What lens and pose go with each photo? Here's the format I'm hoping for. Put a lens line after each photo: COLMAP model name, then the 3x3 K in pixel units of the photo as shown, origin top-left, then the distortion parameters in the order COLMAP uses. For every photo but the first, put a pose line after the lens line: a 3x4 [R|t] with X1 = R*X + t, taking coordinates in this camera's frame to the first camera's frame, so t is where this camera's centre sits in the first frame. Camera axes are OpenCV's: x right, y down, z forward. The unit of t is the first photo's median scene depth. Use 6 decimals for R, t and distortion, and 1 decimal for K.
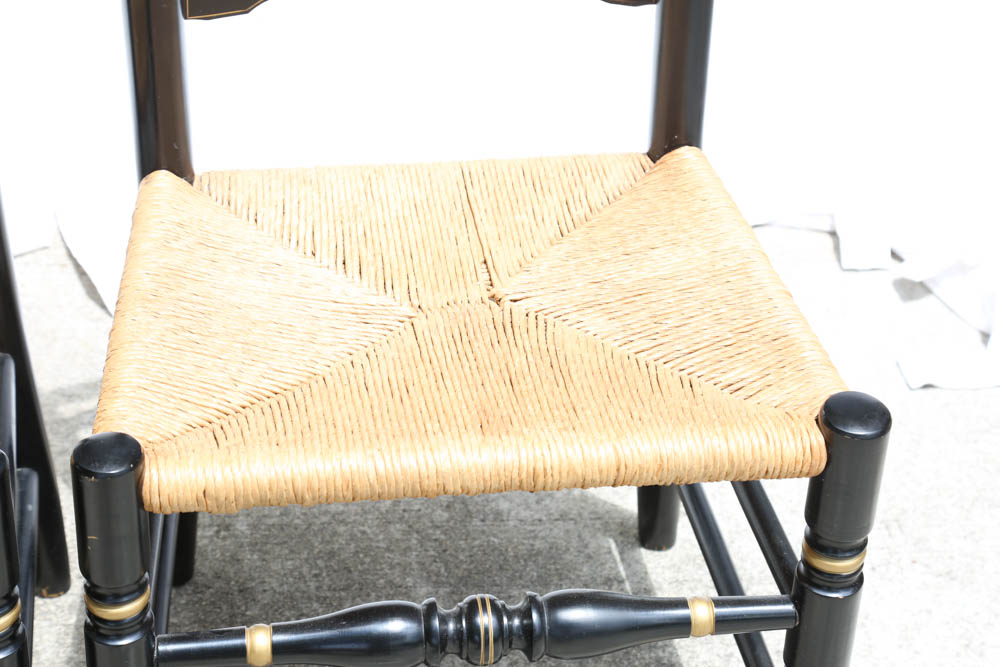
lens RADIAL K [[2408.5, 0, 500.0], [0, 2408.5, 333.5], [0, 0, 1]] dist [-0.002464, -10.541789]
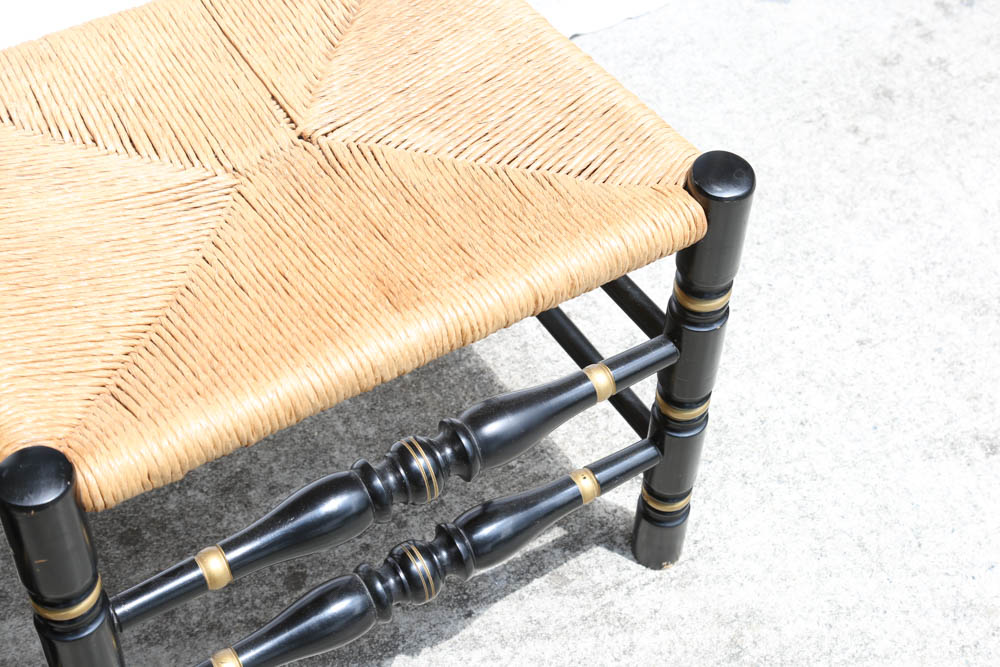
lens RADIAL K [[1545.0, 0, 500.0], [0, 1545.0, 333.5], [0, 0, 1]] dist [-0.167750, -0.003103]
pose [[0.873578, -0.347739, 0.340499, -0.177999], [0.200960, 0.894933, 0.398383, -0.181052], [-0.443257, -0.279592, 0.851676, 0.434802]]
